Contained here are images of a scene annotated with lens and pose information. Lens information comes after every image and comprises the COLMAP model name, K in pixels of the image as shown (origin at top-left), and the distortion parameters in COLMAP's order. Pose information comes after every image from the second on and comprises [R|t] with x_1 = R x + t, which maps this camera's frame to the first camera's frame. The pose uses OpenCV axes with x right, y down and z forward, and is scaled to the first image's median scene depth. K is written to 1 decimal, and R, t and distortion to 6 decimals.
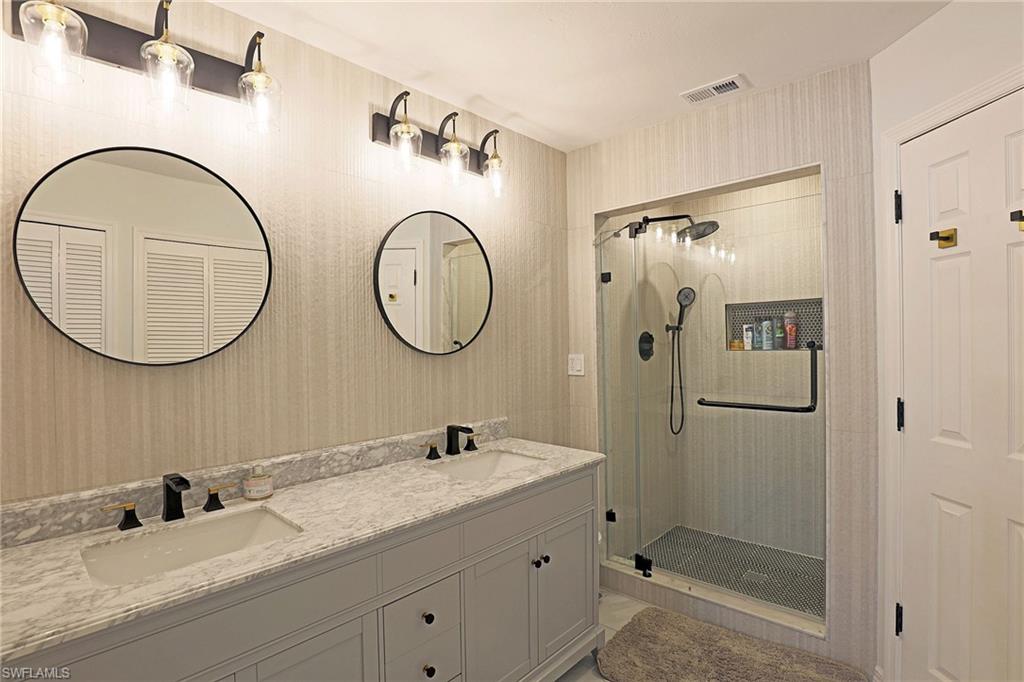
lens RADIAL K [[503.5, 0, 513.1], [0, 503.5, 340.1], [0, 0, 1]] dist [-0.021783, 0.000063]
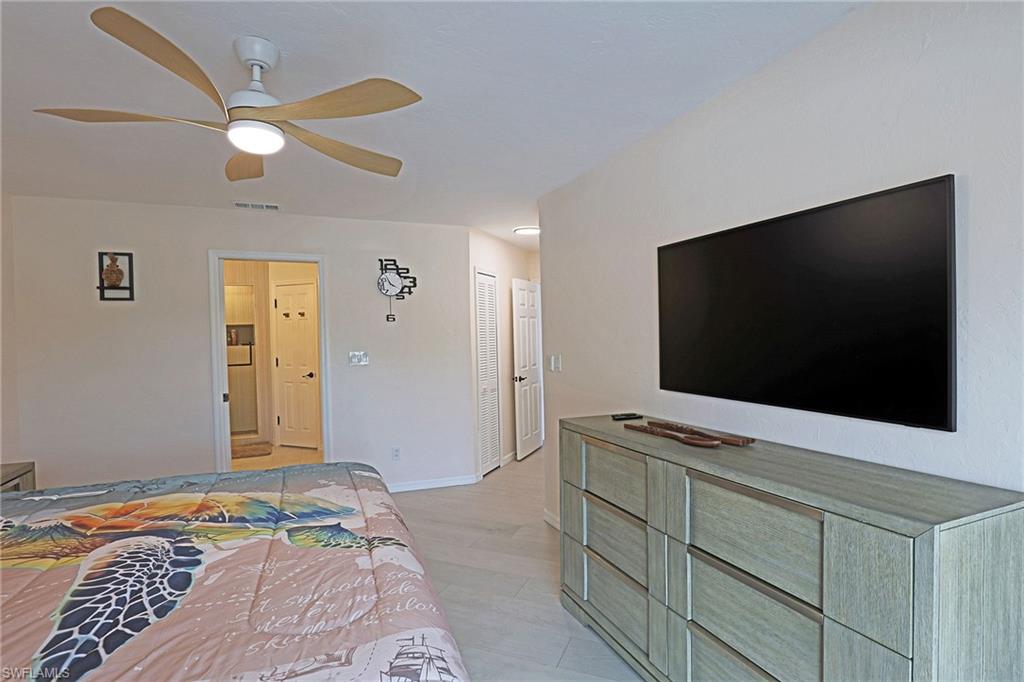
lens RADIAL K [[503.5, 0, 504.7], [0, 503.5, 339.2], [0, 0, 1]] dist [-0.021783, 0.000063]
pose [[0.449720, -0.006567, 0.893146, -1.583750], [0.010272, 0.999945, 0.002180, -0.005744], [-0.893111, 0.008194, 0.449762, -1.941992]]
